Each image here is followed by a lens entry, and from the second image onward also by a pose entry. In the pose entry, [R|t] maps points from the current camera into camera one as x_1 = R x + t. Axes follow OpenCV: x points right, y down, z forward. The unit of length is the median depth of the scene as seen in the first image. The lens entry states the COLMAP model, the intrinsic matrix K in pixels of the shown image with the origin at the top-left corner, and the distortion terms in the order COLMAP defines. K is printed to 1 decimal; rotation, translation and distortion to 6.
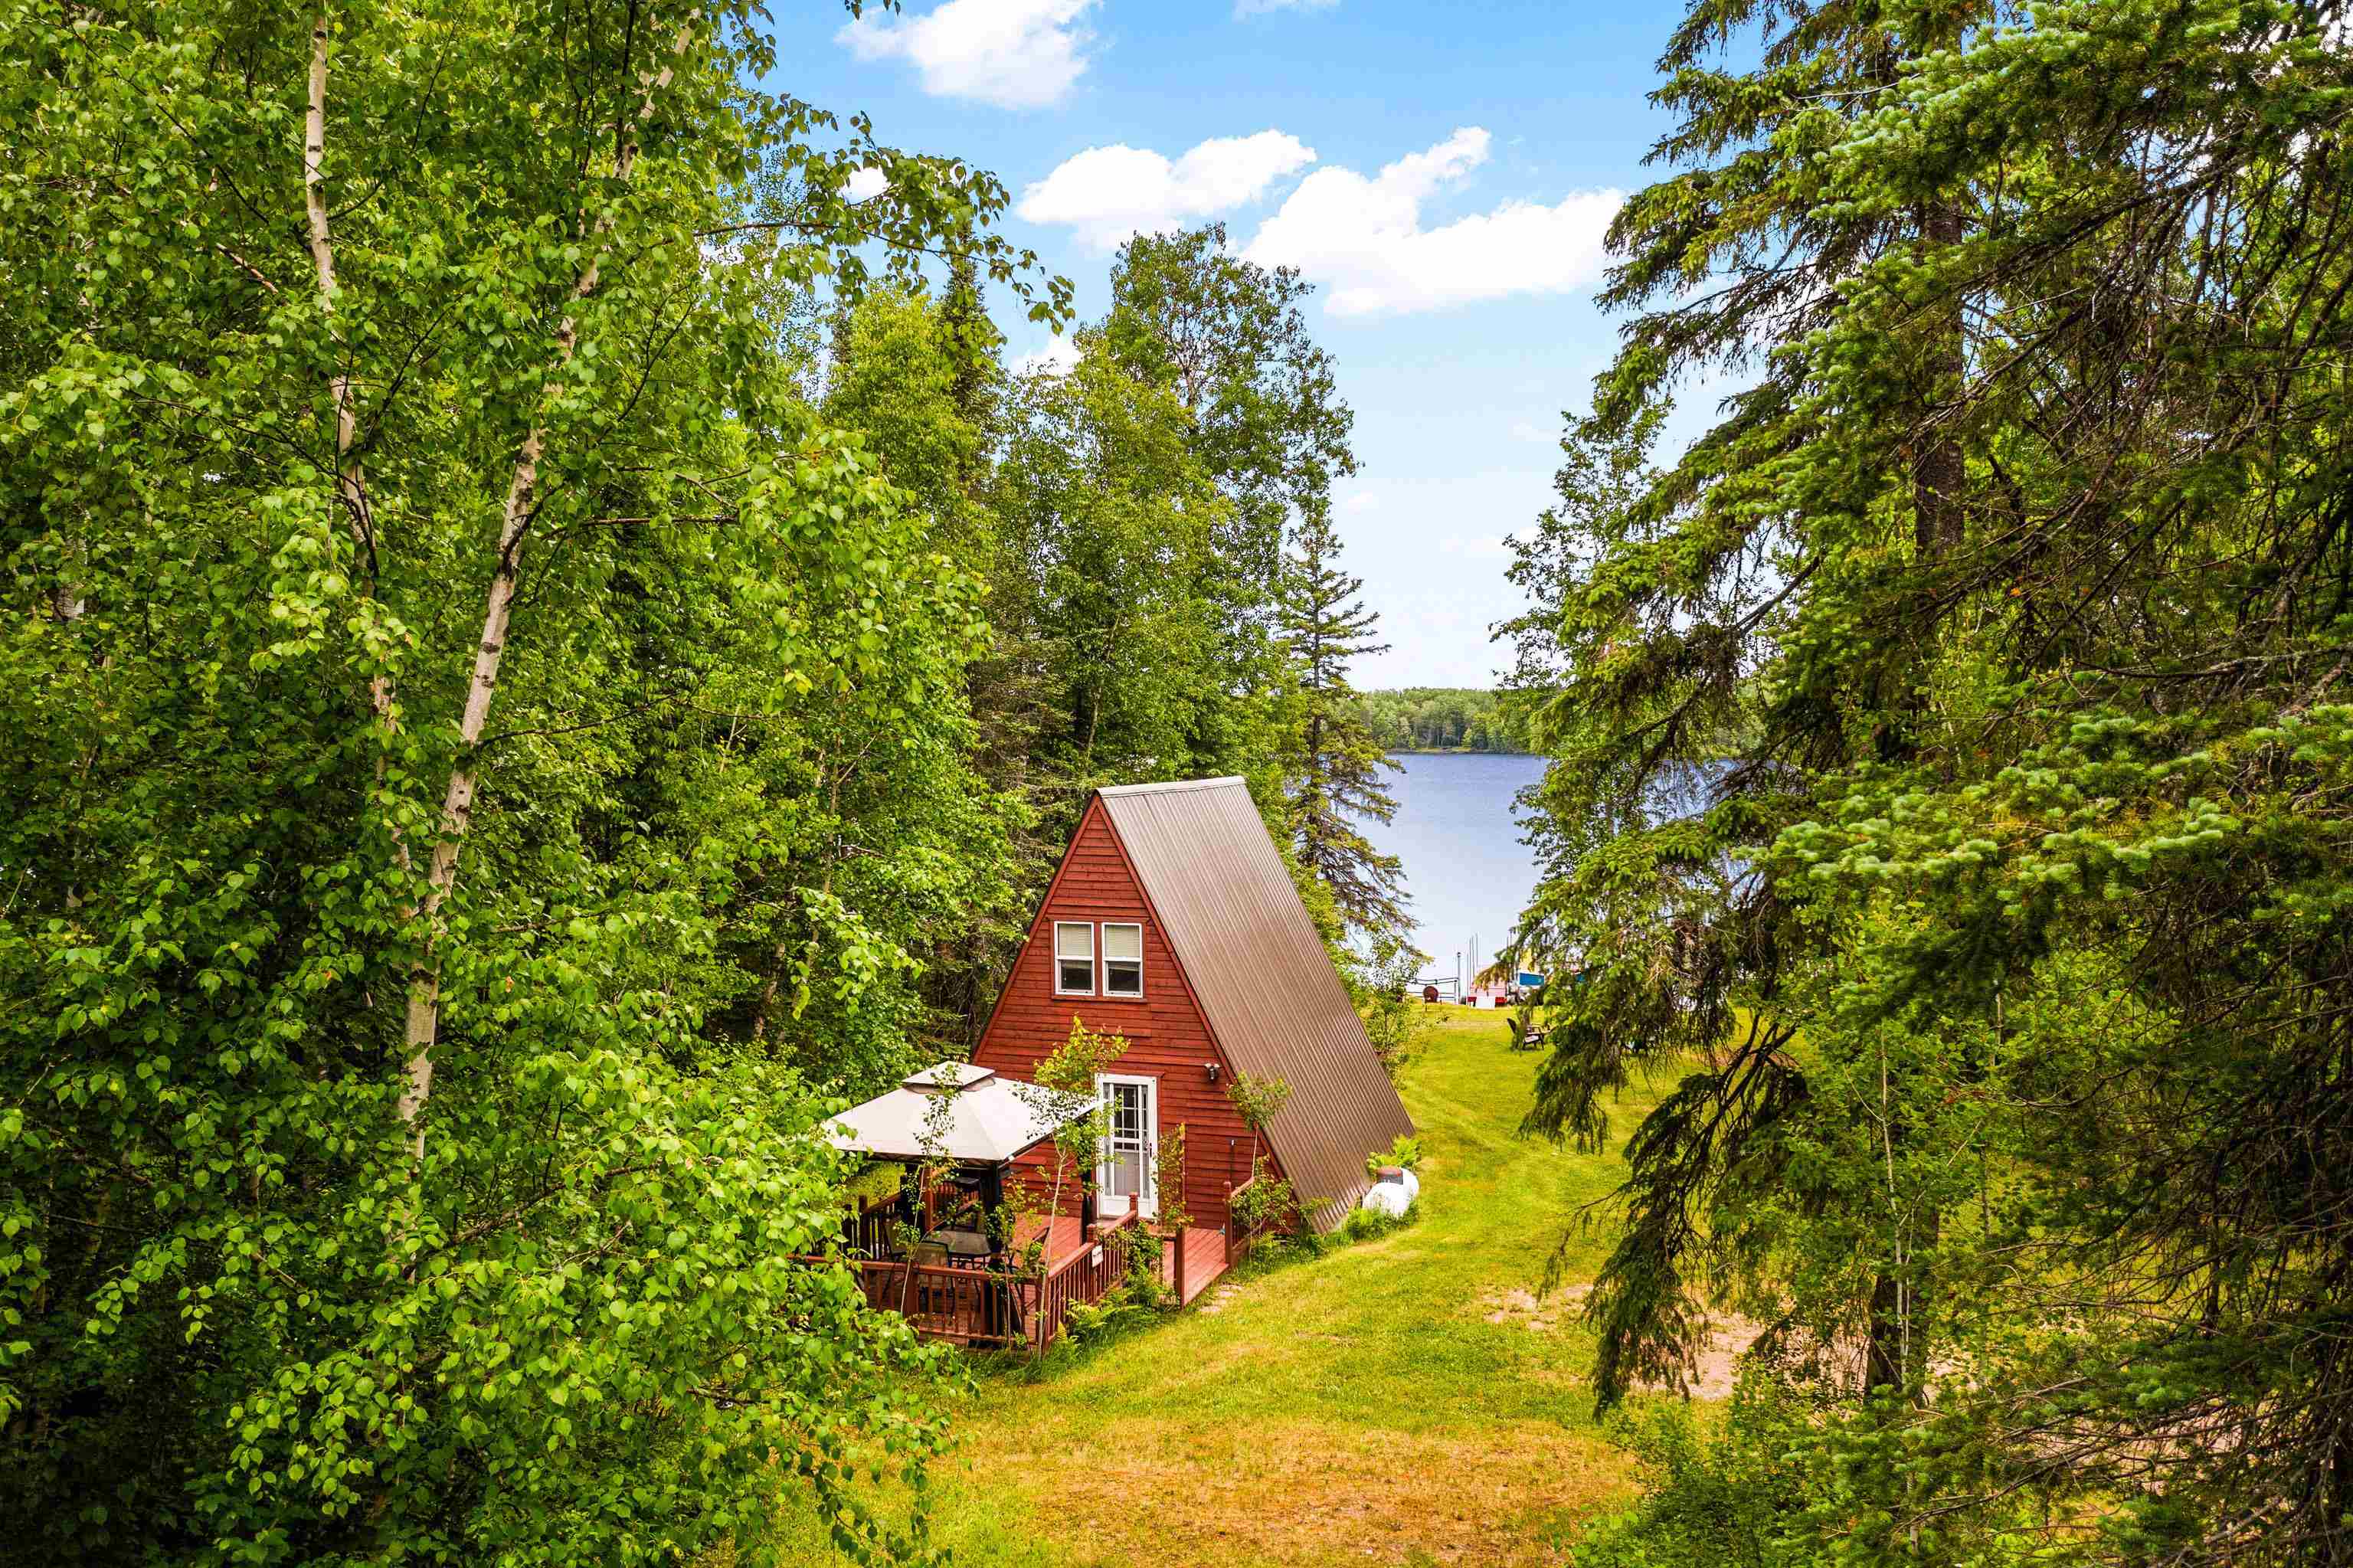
lens RADIAL K [[1829.8, 0, 1184.7], [0, 1829.8, 793.5], [0, 0, 1]] dist [-0.032012, 0.011320]
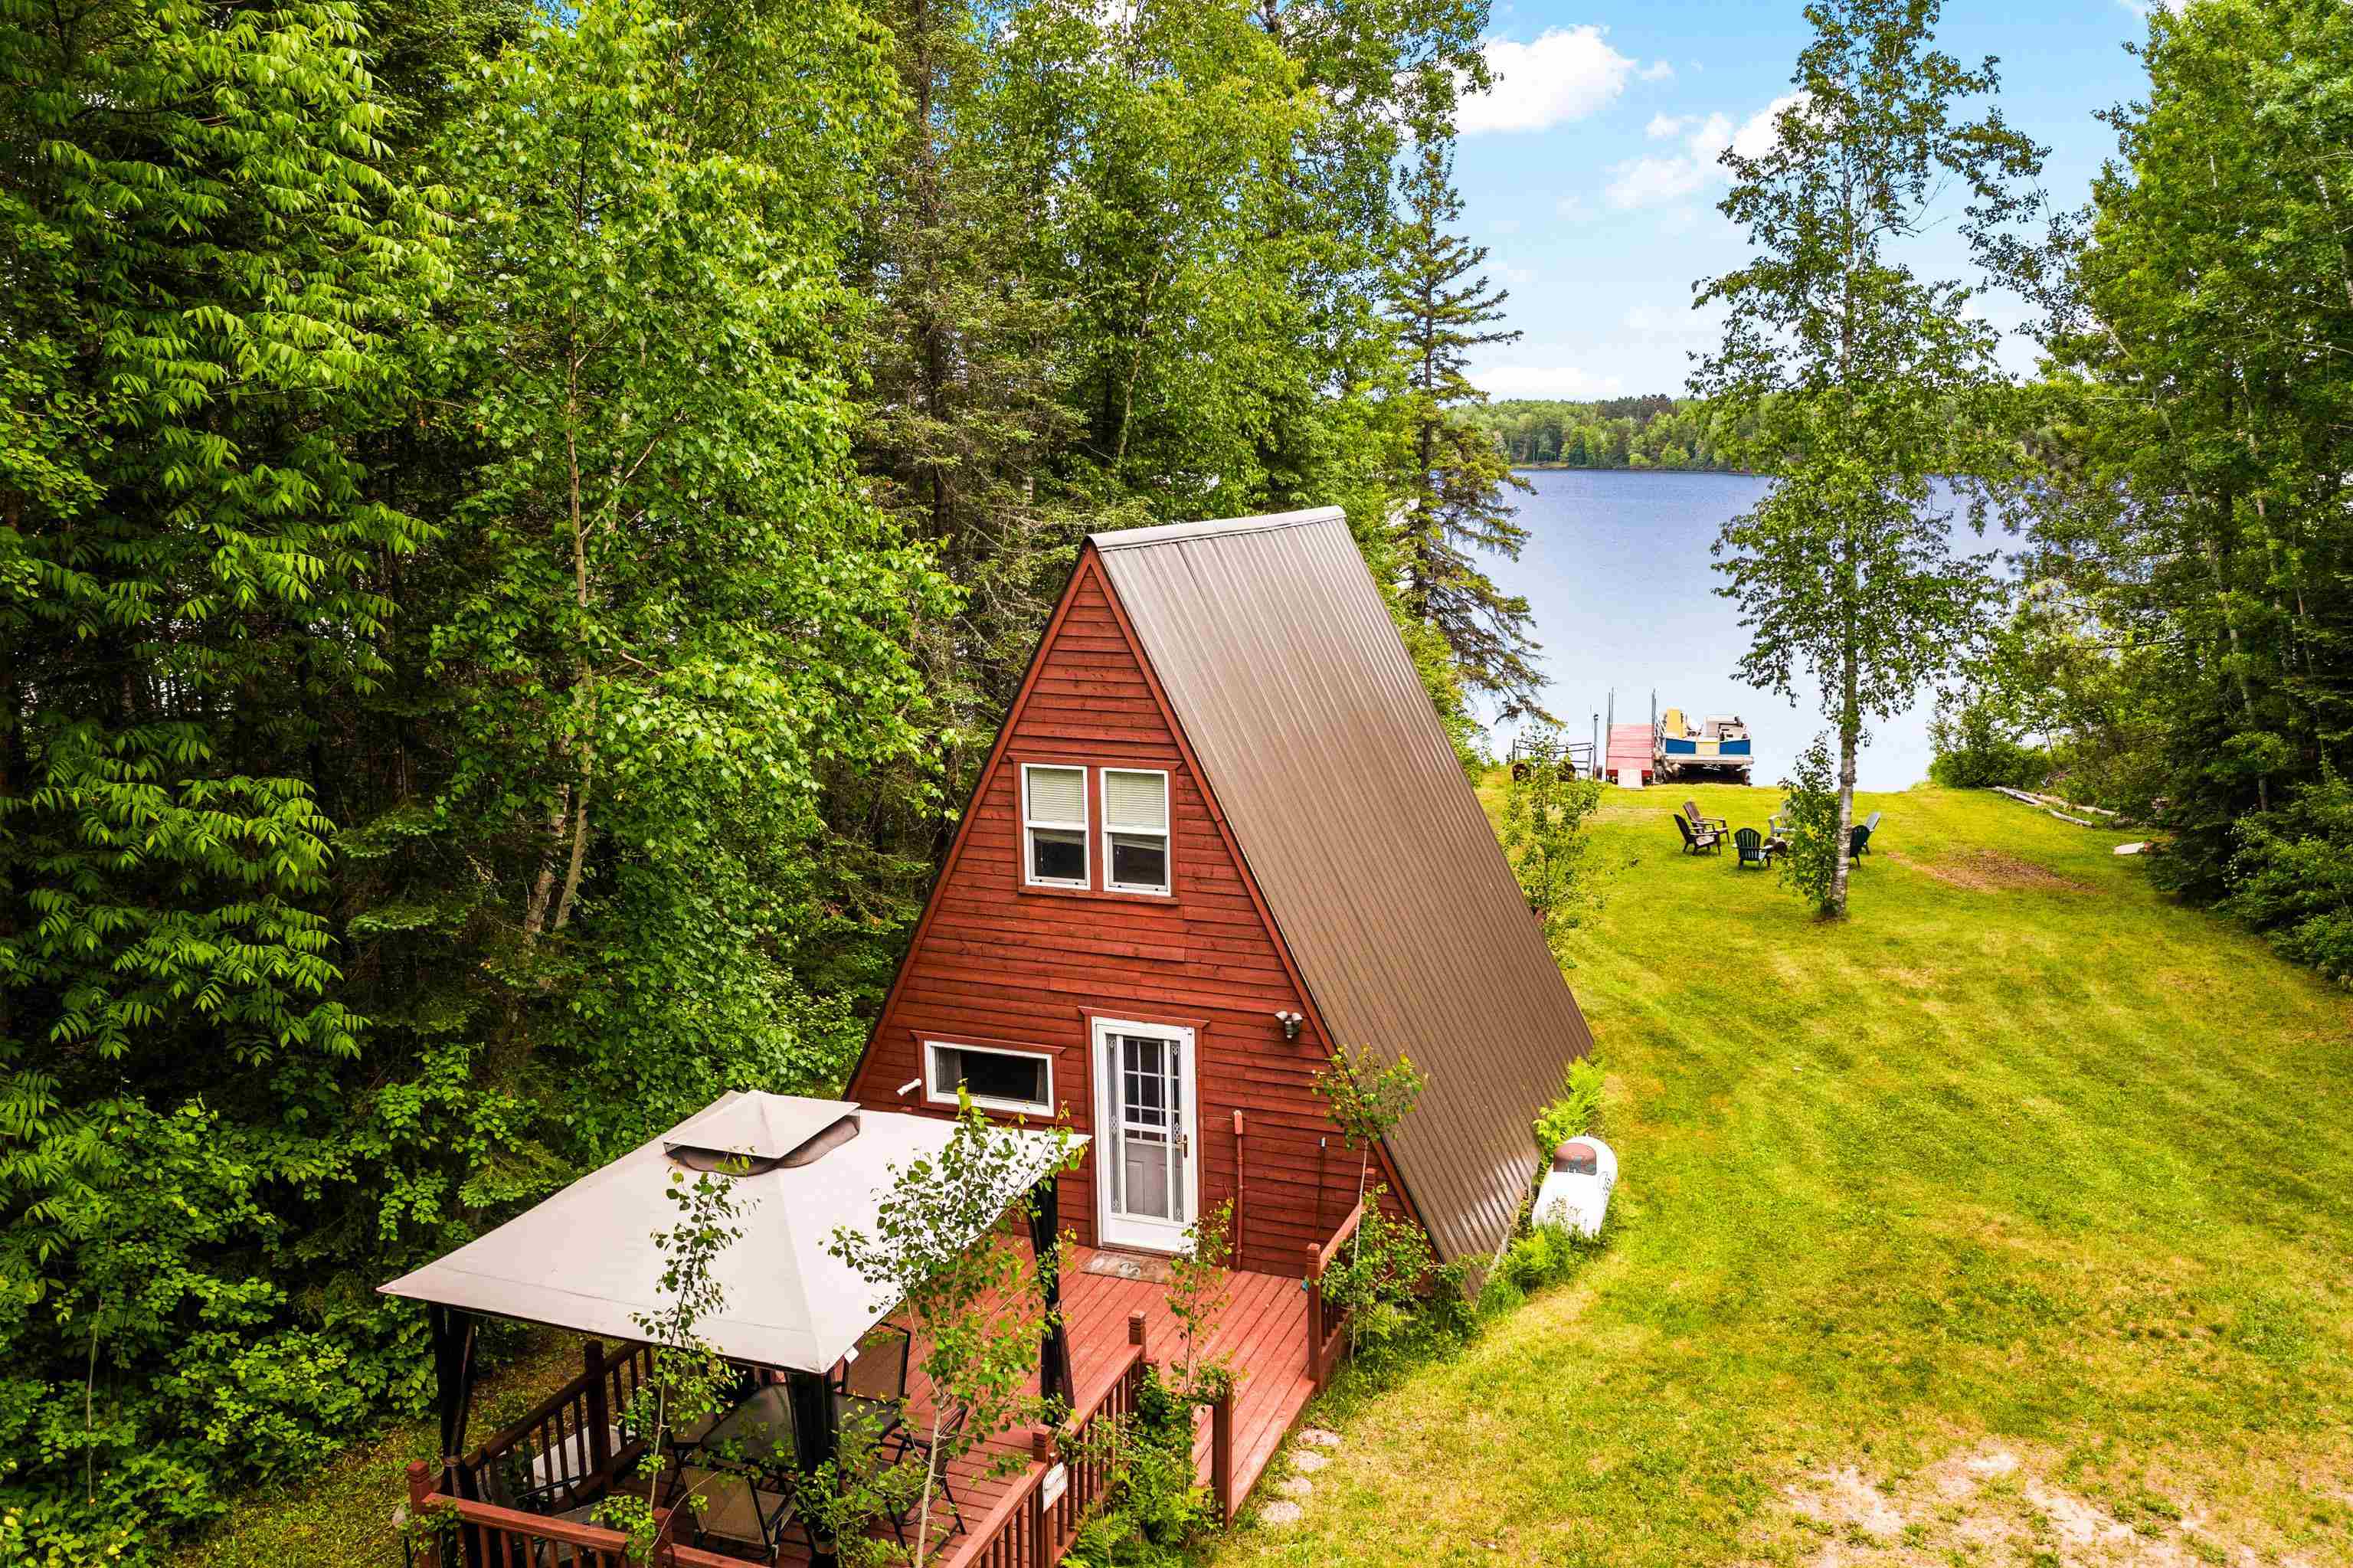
lens RADIAL K [[1829.8, 0, 1184.7], [0, 1829.8, 793.5], [0, 0, 1]] dist [-0.032012, 0.011320]
pose [[0.998902, 0.003532, -0.046722, 0.005280], [0.003639, 0.988293, 0.152522, -0.006007], [0.046714, -0.152525, 0.987195, 0.260118]]
